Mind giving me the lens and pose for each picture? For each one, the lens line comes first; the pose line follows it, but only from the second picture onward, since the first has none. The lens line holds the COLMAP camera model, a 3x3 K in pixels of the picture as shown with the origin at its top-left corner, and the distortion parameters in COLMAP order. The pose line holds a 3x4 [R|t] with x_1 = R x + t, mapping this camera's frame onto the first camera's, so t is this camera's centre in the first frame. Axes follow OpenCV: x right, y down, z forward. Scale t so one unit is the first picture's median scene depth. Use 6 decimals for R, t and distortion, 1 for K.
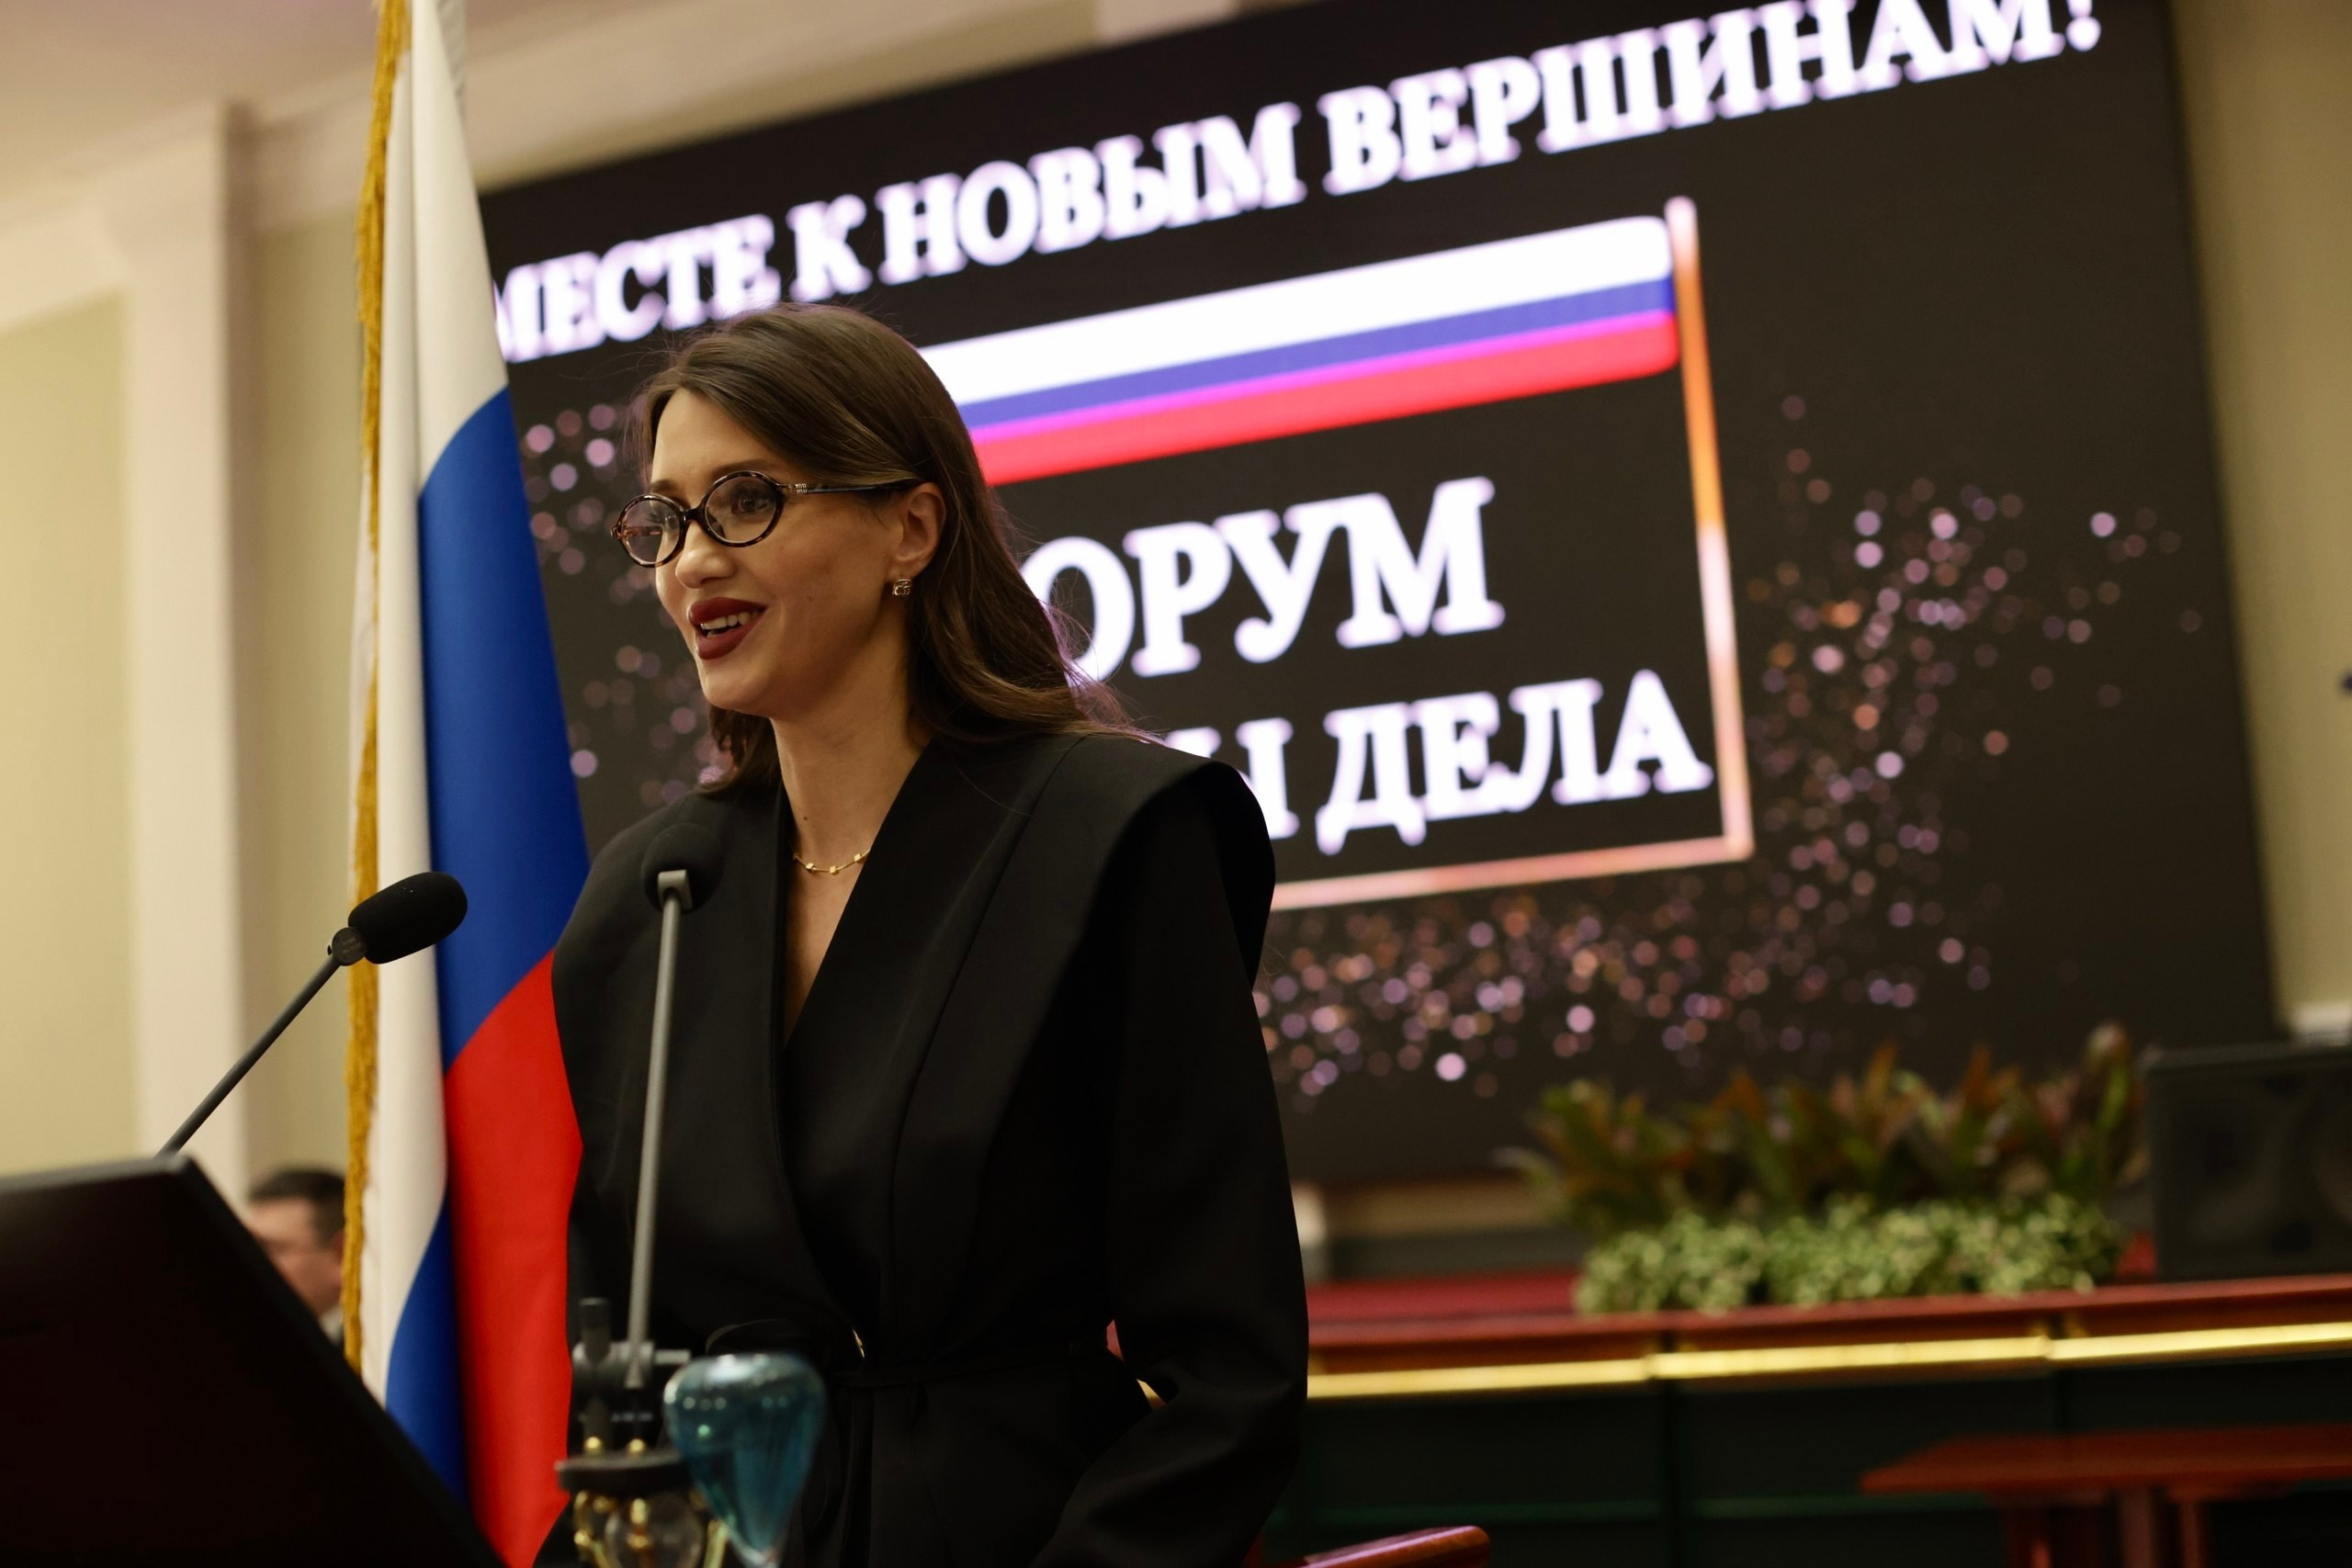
lens RADIAL K [[3468.3, 0, 1197.9], [0, 3468.3, 772.1], [0, 0, 1]] dist [-0.127947, 0.000000]
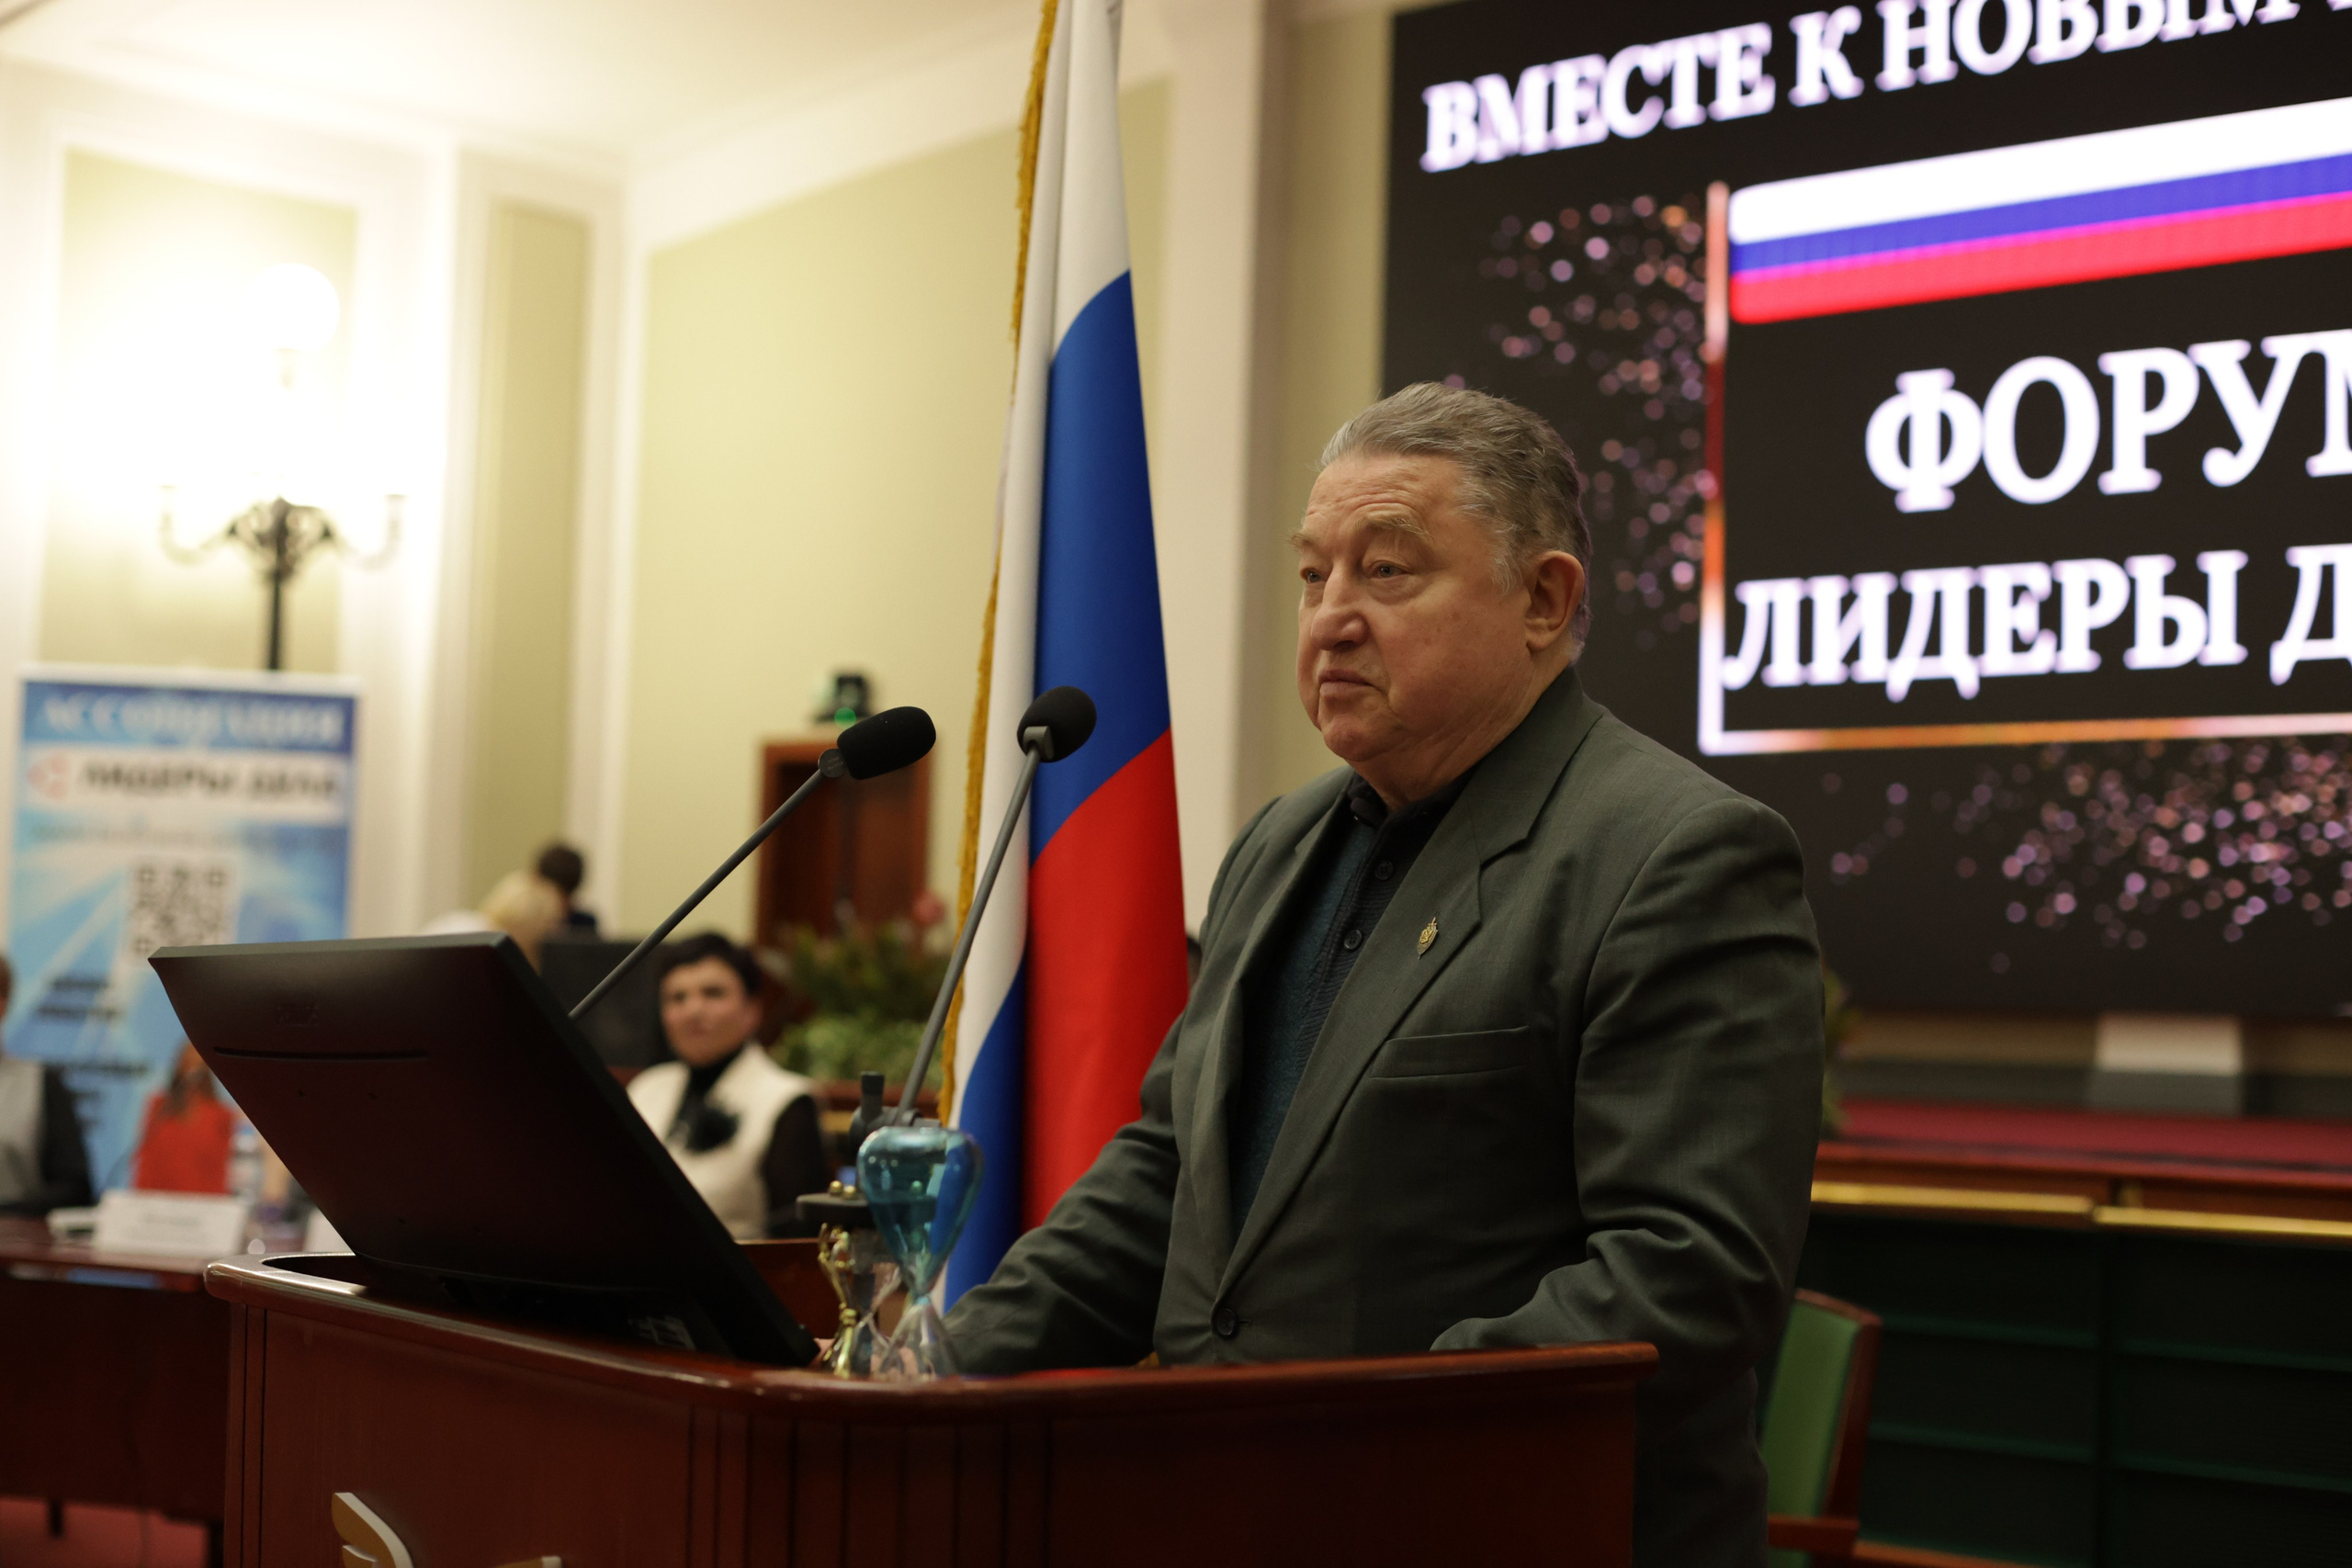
lens RADIAL K [[3468.3, 0, 1199.9], [0, 3468.3, 774.6], [0, 0, 1]] dist [-0.127947, 0.000000]
pose [[0.947132, 0.075514, -0.311830, 0.053515], [-0.054235, 0.995604, 0.076369, -0.009523], [0.316226, -0.055419, 0.947064, -0.024790]]
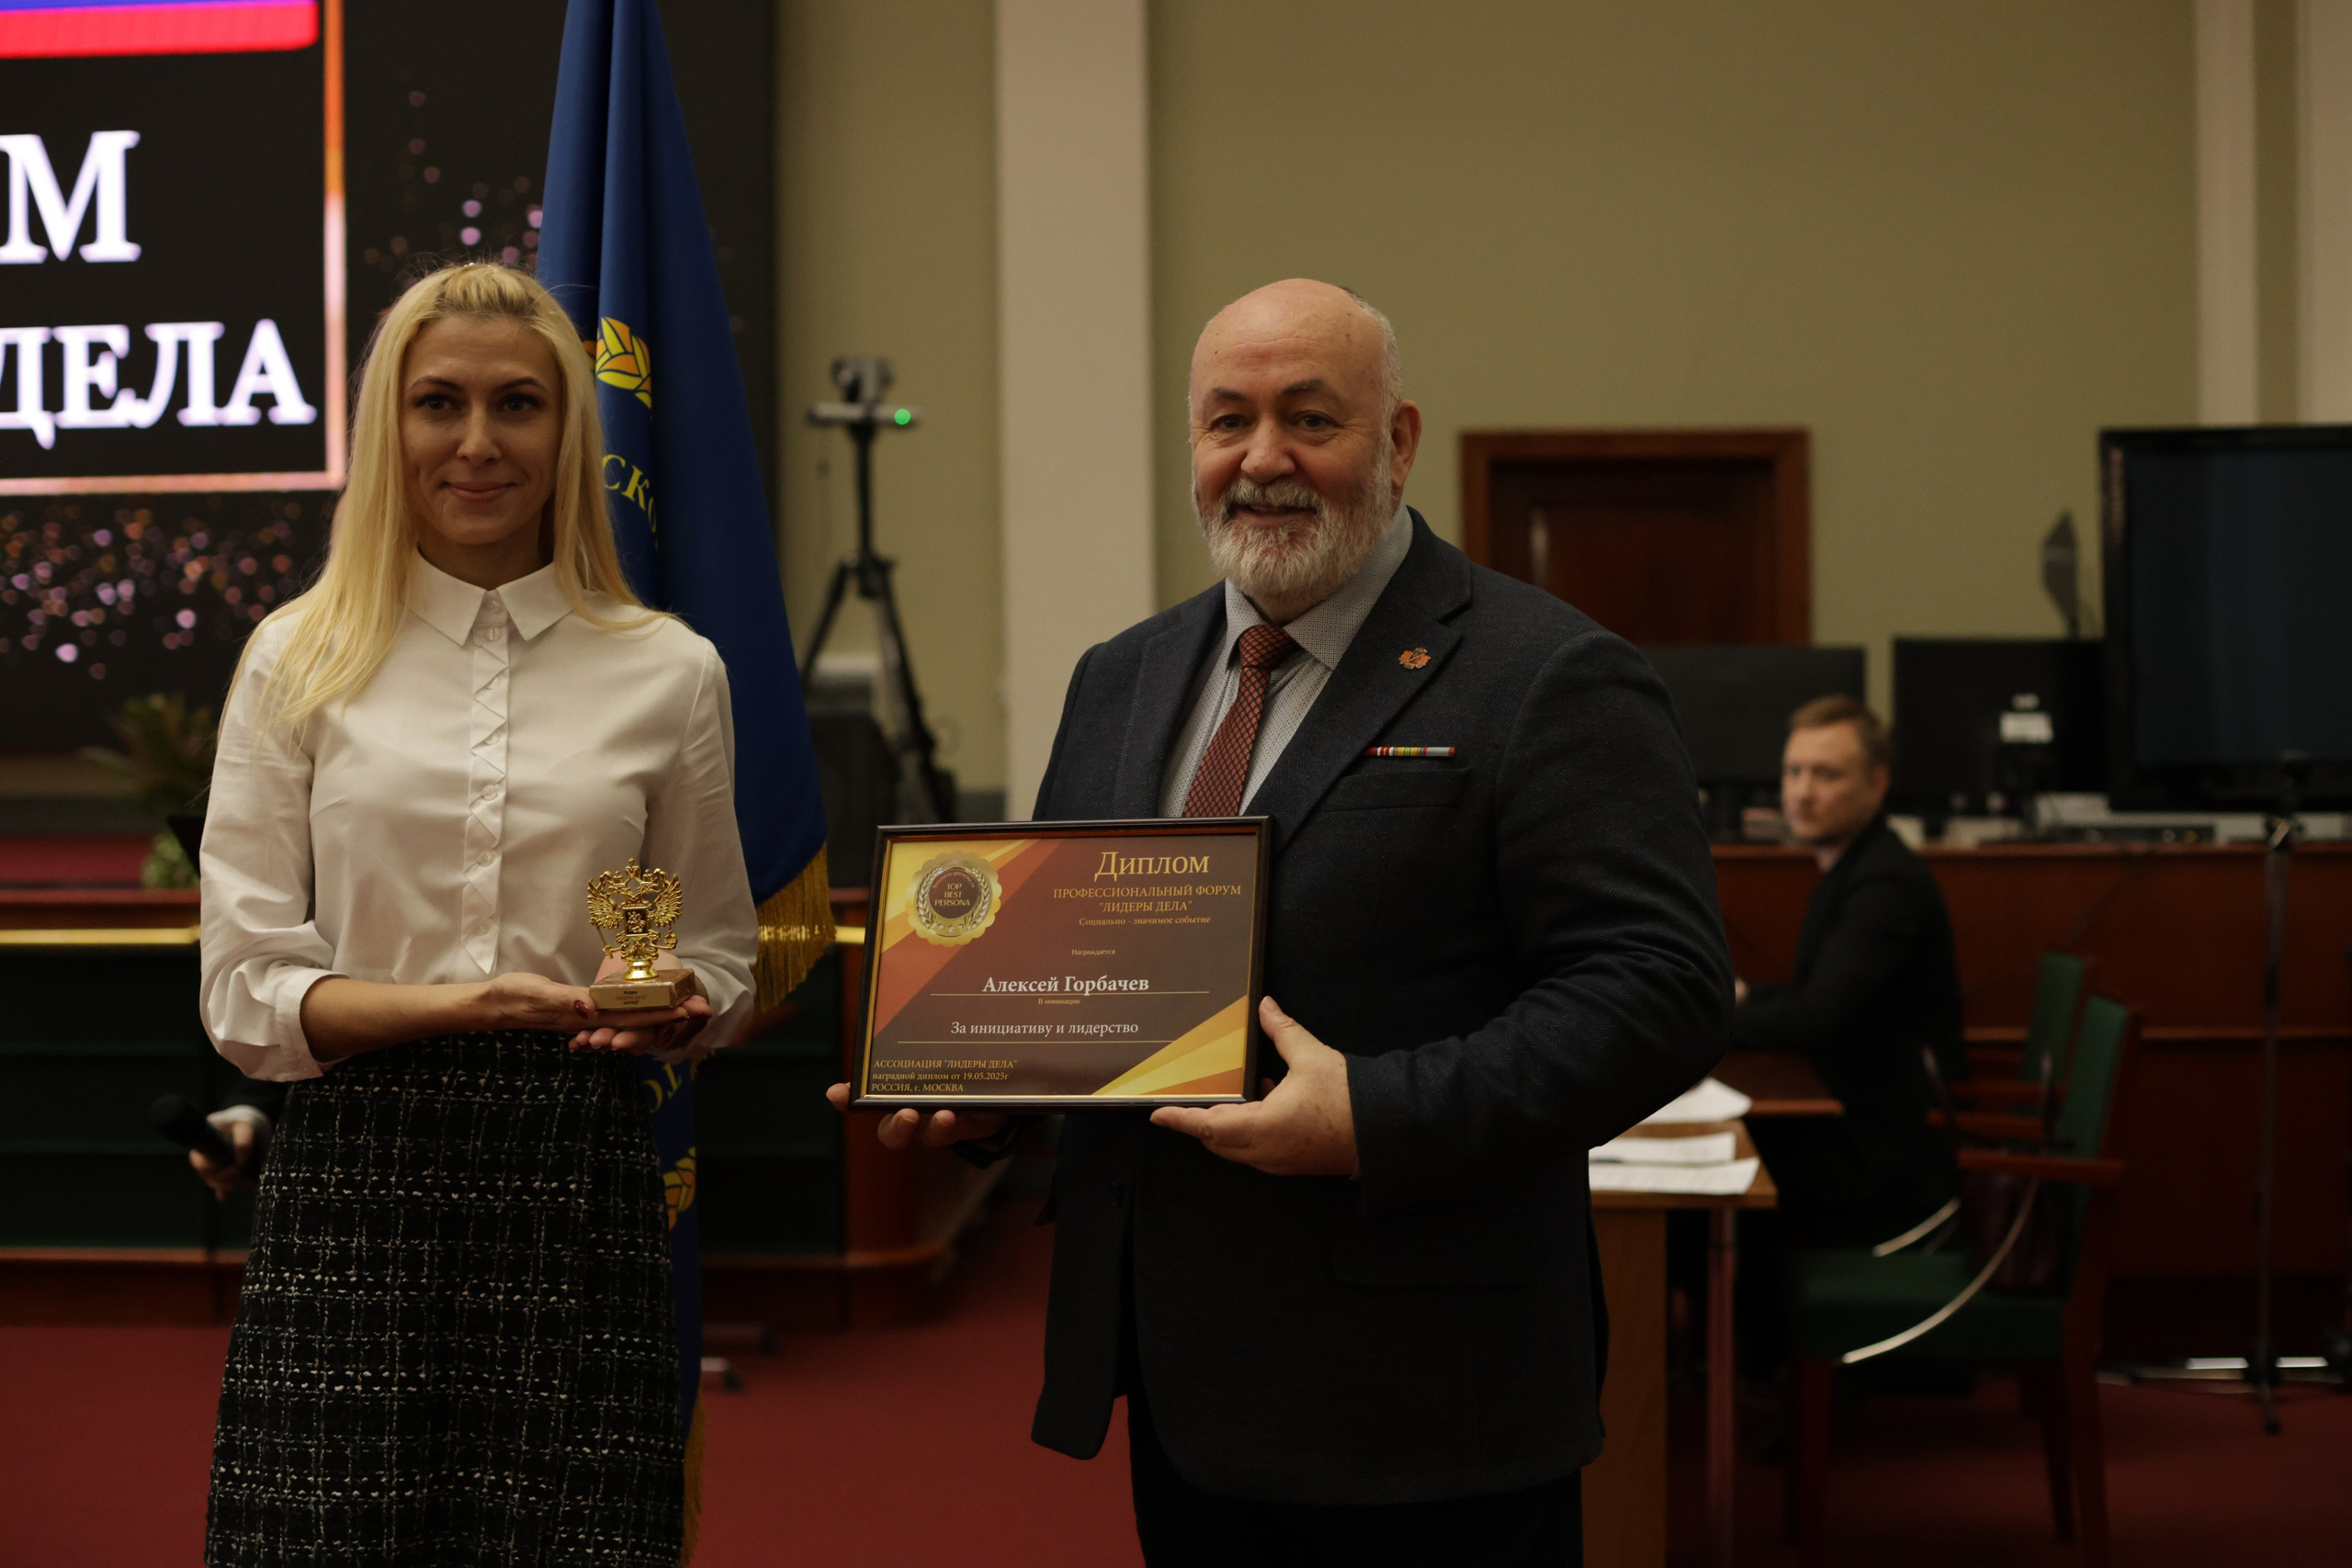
lens RADIAL K [[3468.3, 0, 1221.9], [0, 3468.3, 793.0], [0, 0, 1]] dist [-0.127947, 0.000000]
pose [[0.925469, 0.049316, 0.375599, 0.005611], [-0.099936, 0.988150, 0.116498, -0.035961], [-0.365403, -0.145352, 0.919431, -0.159946]]
